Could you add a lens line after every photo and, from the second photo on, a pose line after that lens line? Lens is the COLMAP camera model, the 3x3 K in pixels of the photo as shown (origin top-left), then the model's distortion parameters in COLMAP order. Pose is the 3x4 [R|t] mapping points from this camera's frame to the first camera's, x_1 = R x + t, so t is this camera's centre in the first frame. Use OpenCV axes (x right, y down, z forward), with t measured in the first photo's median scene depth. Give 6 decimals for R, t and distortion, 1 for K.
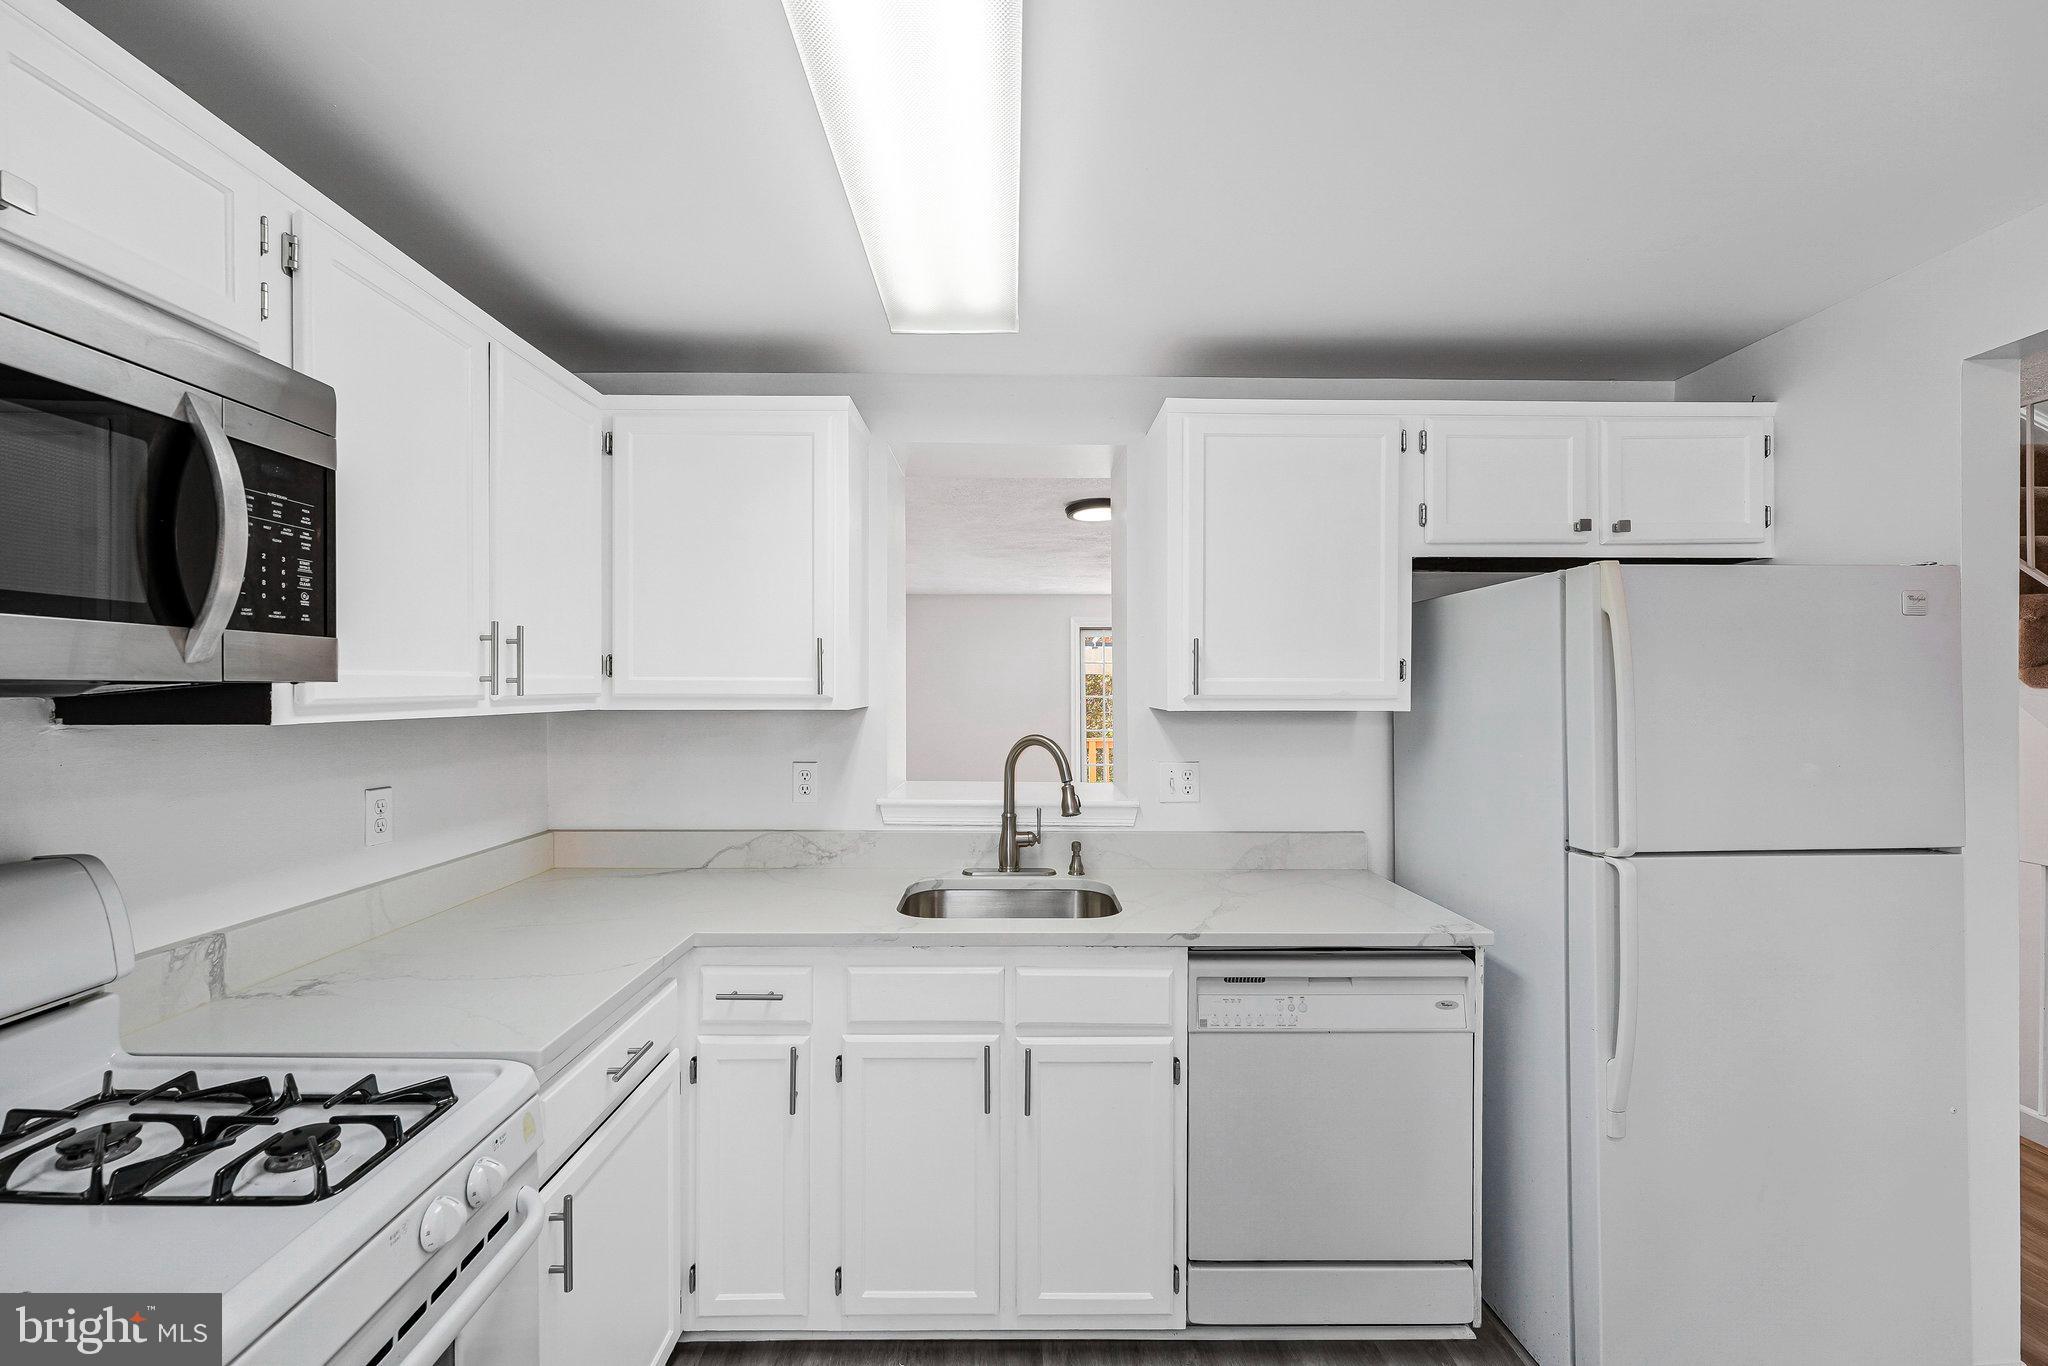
lens RADIAL K [[840.8, 0, 1024.3], [0, 840.8, 694.3], [0, 0, 1]] dist [-0.002068, 0.000818]
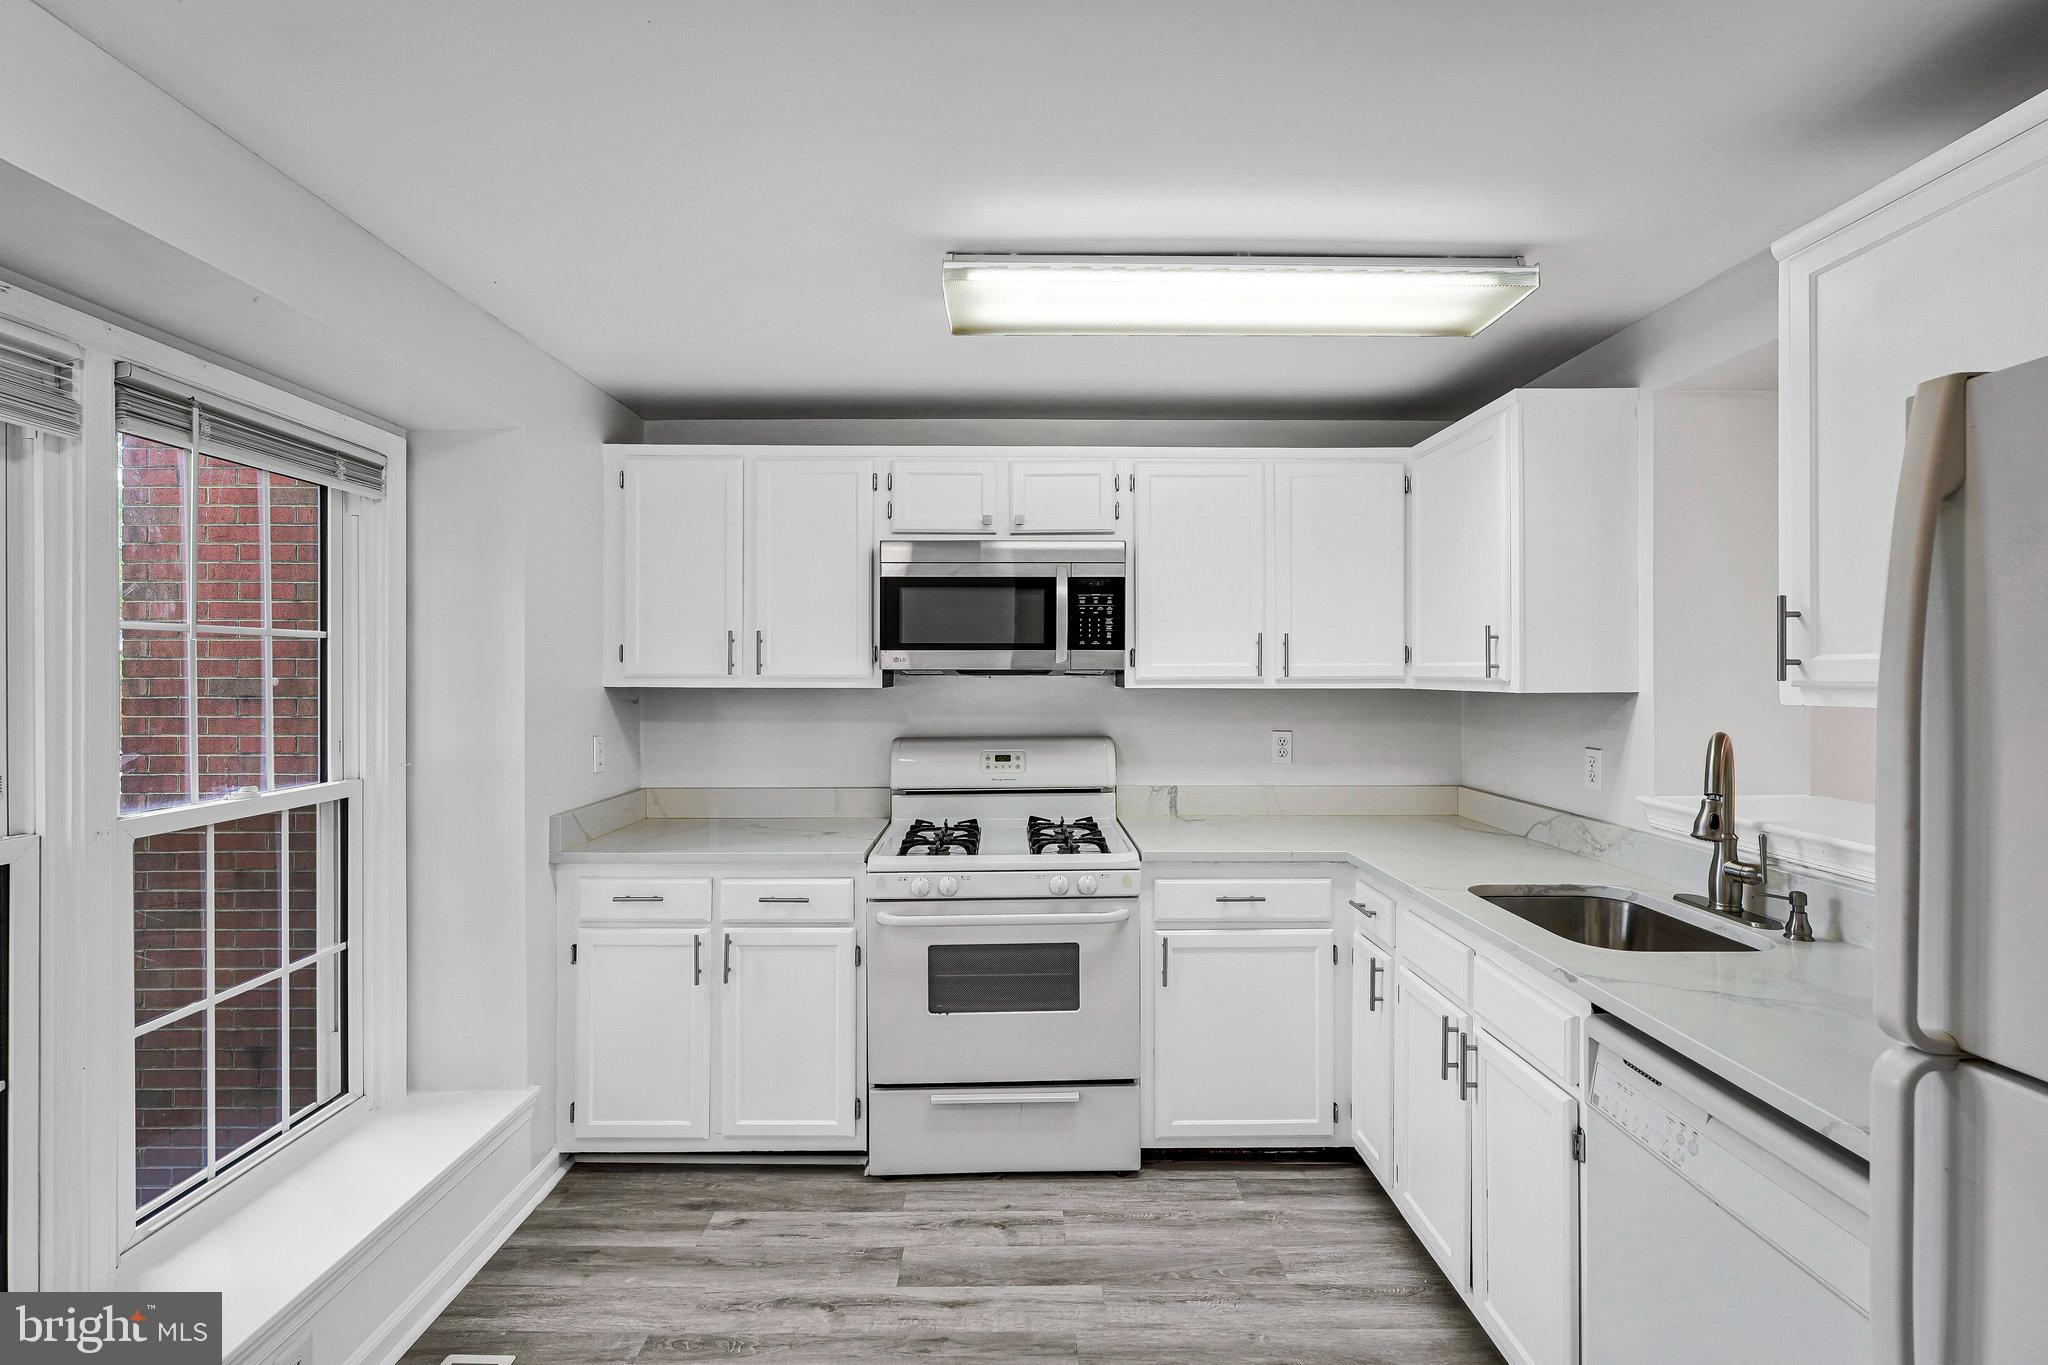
lens RADIAL K [[907.1, 0, 1033.4], [0, 907.1, 671.6], [0, 0, 1]] dist [-0.004438, 0.000982]
pose [[0.009125, -0.002319, -0.999956, 1.299179], [-0.006417, 0.999977, -0.002378, -0.001323], [0.999938, 0.006438, 0.009110, 0.578186]]
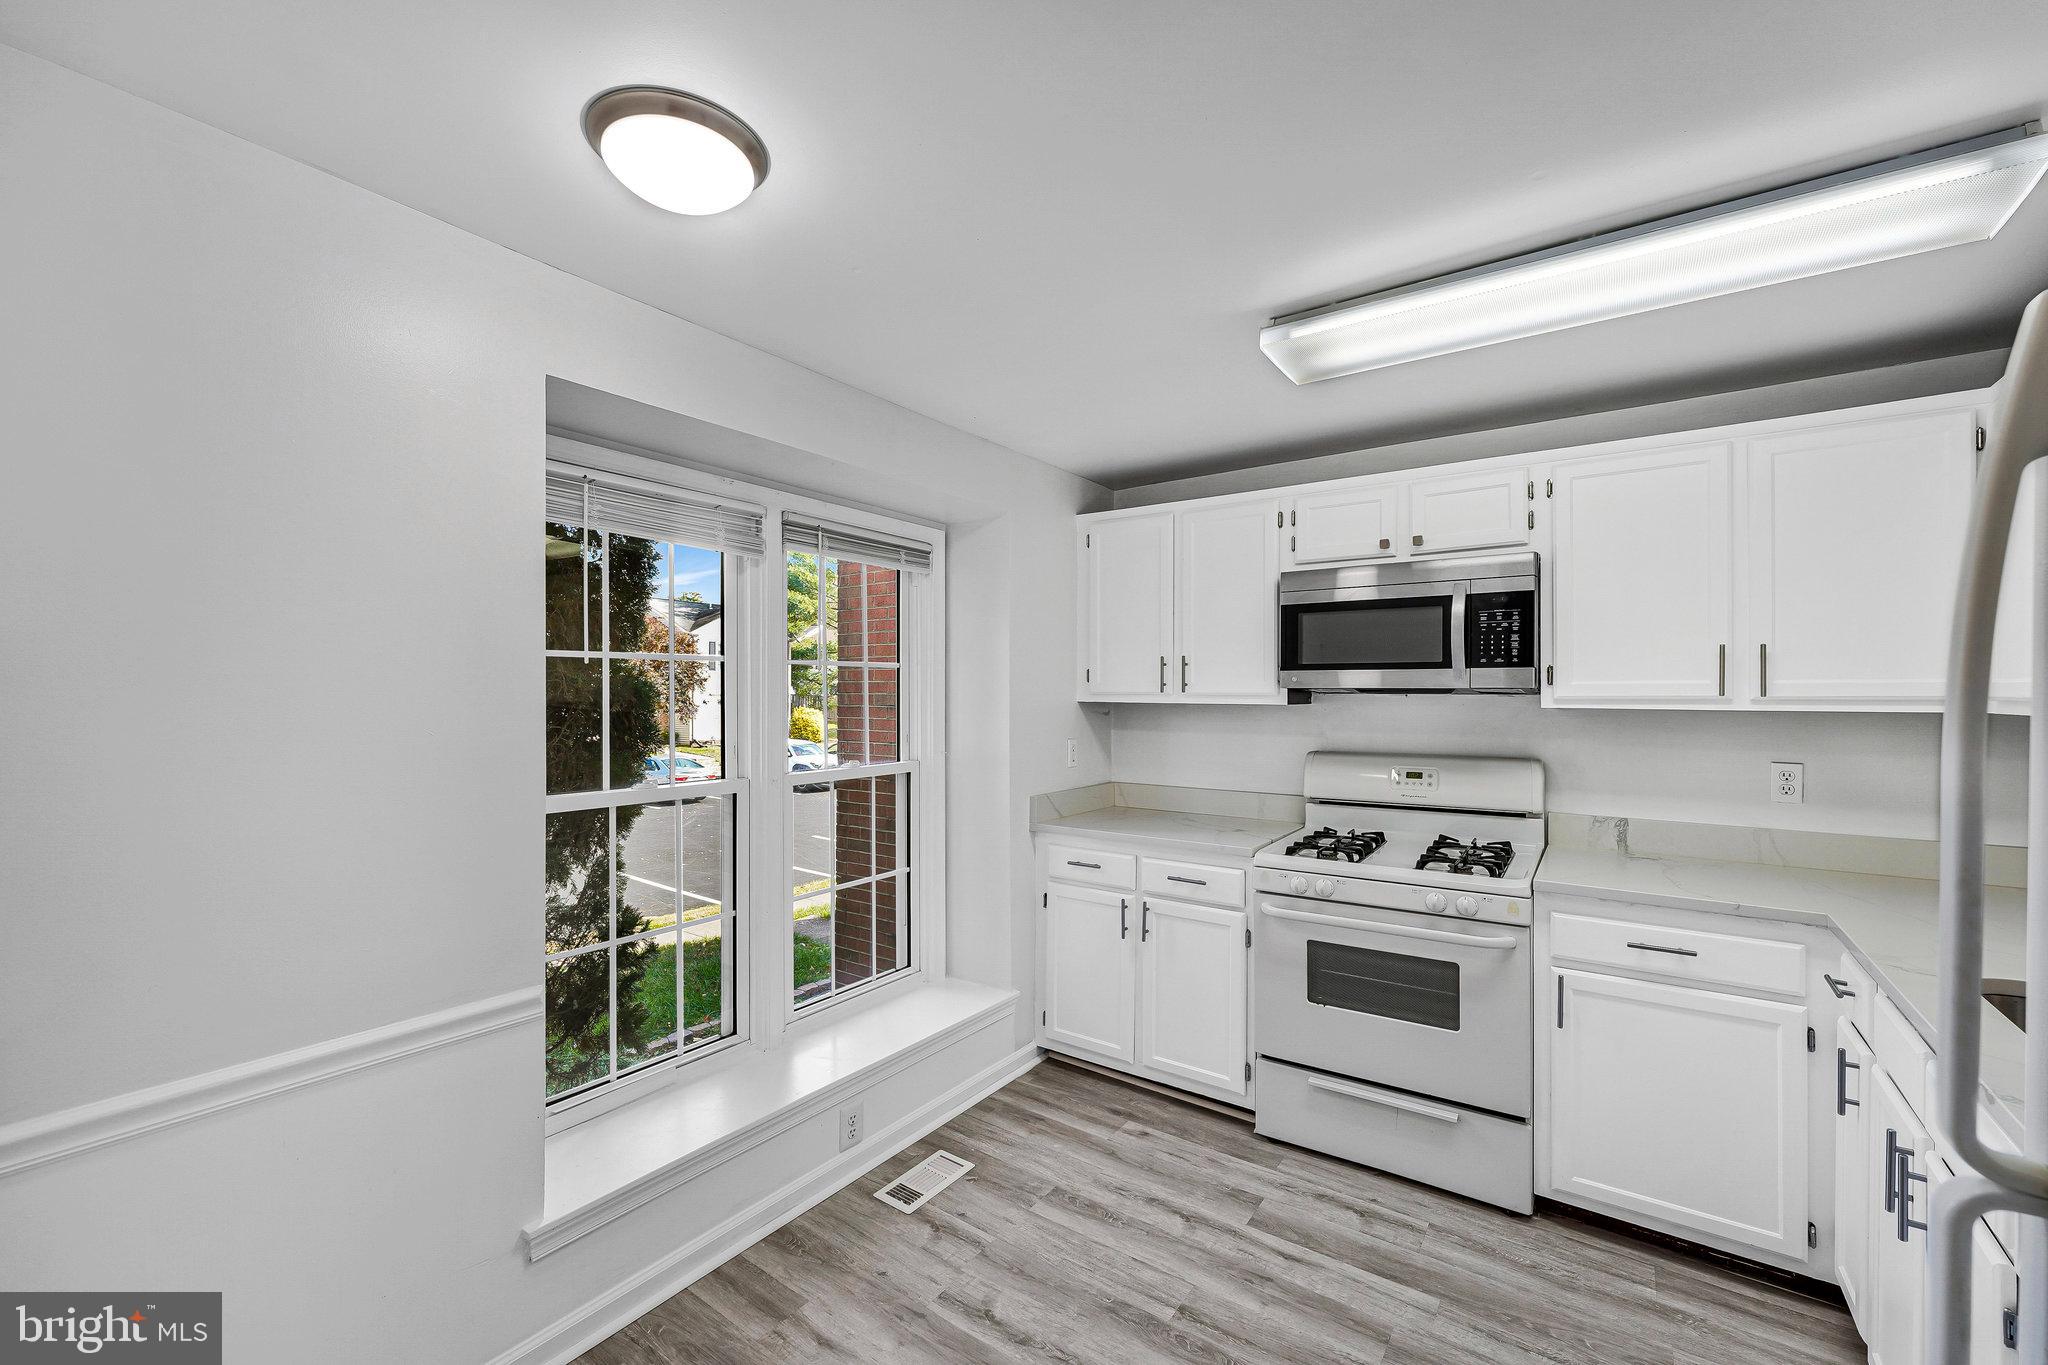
lens RADIAL K [[840.8, 0, 1032.0], [0, 840.8, 692.6], [0, 0, 1]] dist [-0.002068, 0.000818]
pose [[-0.583223, -0.000601, -0.812312, 1.332457], [-0.007782, 0.999958, 0.004847, -0.002611], [0.812275, 0.009149, -0.583203, 0.959804]]
